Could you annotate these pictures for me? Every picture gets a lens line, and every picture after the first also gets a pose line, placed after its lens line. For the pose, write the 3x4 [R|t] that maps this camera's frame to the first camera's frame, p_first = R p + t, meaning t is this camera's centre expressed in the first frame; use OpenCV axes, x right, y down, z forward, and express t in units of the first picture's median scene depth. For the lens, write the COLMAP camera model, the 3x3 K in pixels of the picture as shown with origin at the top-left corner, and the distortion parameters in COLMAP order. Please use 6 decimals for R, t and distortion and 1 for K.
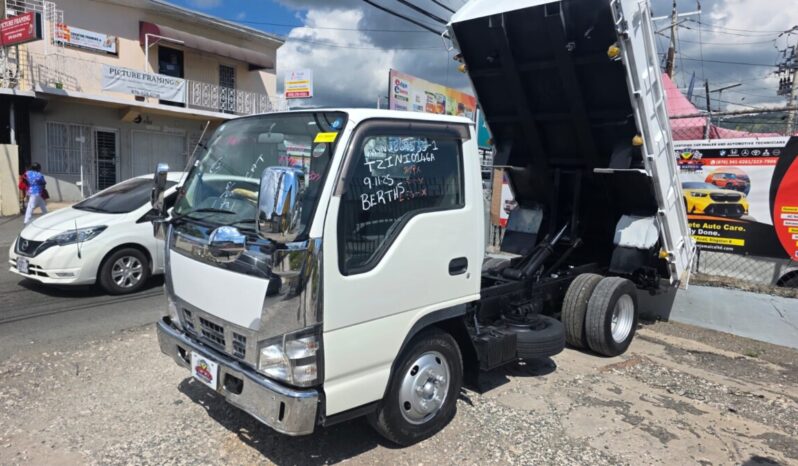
lens RADIAL K [[559.0, 0, 392.0], [0, 559.0, 238.0], [0, 0, 1]] dist [0.045607, -0.043014]
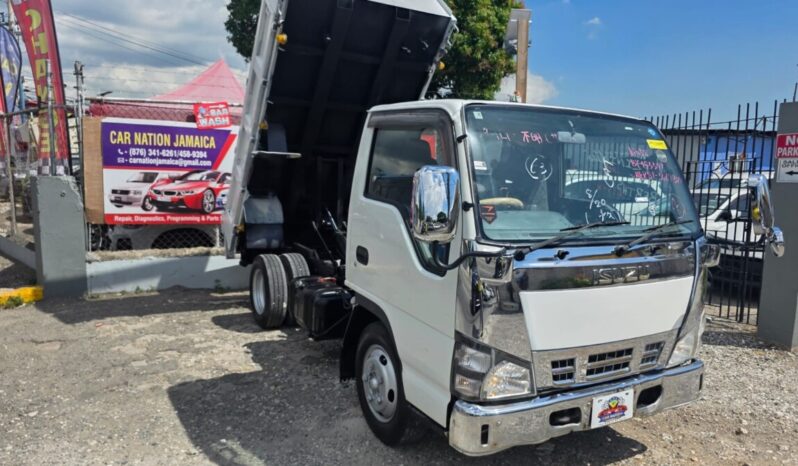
lens RADIAL K [[559.0, 0, 410.6], [0, 559.0, 236.5], [0, 0, 1]] dist [0.045607, -0.043014]
pose [[0.238738, -0.143470, 0.960427, -0.781159], [0.093655, 0.987817, 0.124281, -0.105962], [-0.966557, 0.060278, 0.249267, 0.694263]]
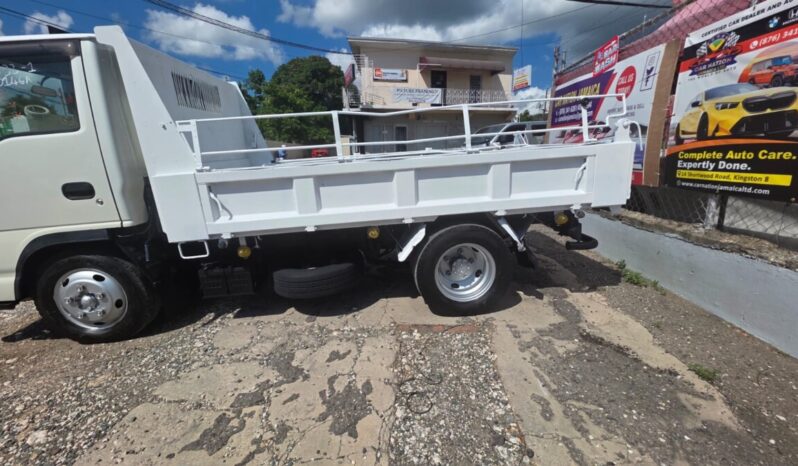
lens RADIAL K [[328.9, 0, 400.1], [0, 328.9, 227.8], [0, 0, 1]] dist [0.004811, -0.000742]
pose [[0.780759, 0.084401, -0.619106, 0.633533], [-0.013025, 0.992818, 0.118922, 0.025486], [0.624696, -0.084786, 0.776251, 0.599731]]
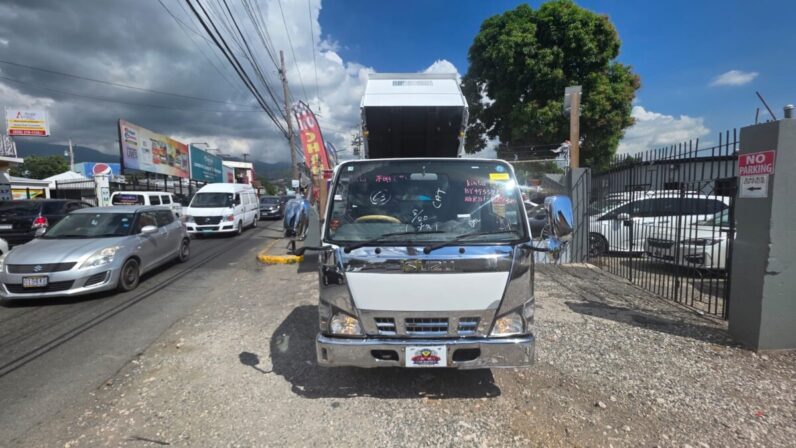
lens RADIAL K [[315.1, 0, 400.9], [0, 315.1, 216.0], [0, 0, 1]] dist [0.006135, -0.001818]
pose [[0.689358, -0.089132, 0.718917, -0.560338], [0.120212, 0.992717, 0.007809, -0.062634], [-0.714377, 0.081040, 0.695053, 0.334263]]
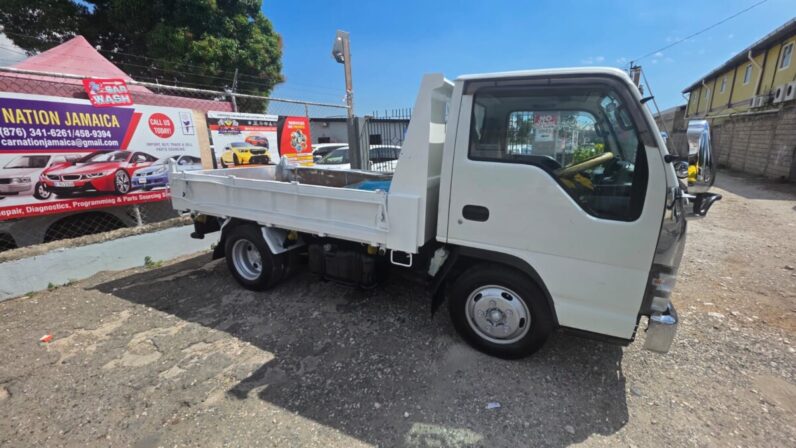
lens RADIAL K [[315.1, 0, 398.7], [0, 315.1, 217.8], [0, 0, 1]] dist [0.006135, -0.001818]
pose [[-0.339411, -0.237630, 0.910127, -0.506458], [0.110600, 0.950771, 0.289487, -0.132901], [-0.934113, 0.198915, -0.296420, 1.141305]]
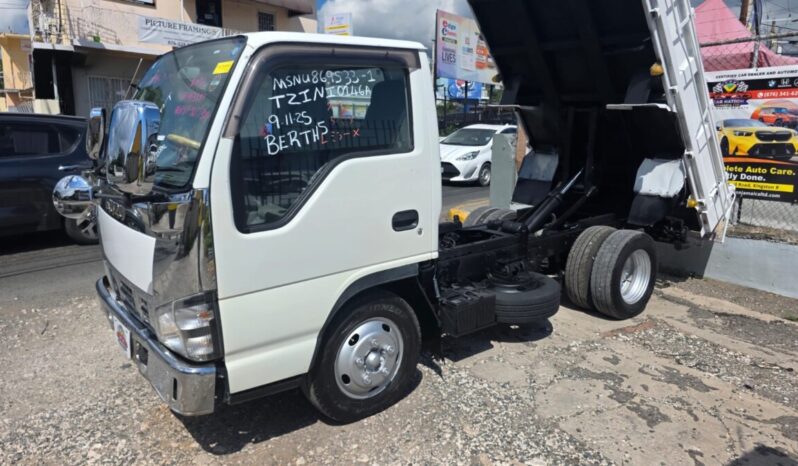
lens RADIAL K [[559.0, 0, 400.3], [0, 559.0, 231.5], [0, 0, 1]] dist [0.045607, -0.043014]
pose [[0.995668, -0.003577, -0.092913, 0.127780], [0.010707, 0.997023, 0.076359, 0.001441], [0.092364, -0.077023, 0.992742, 0.099921]]
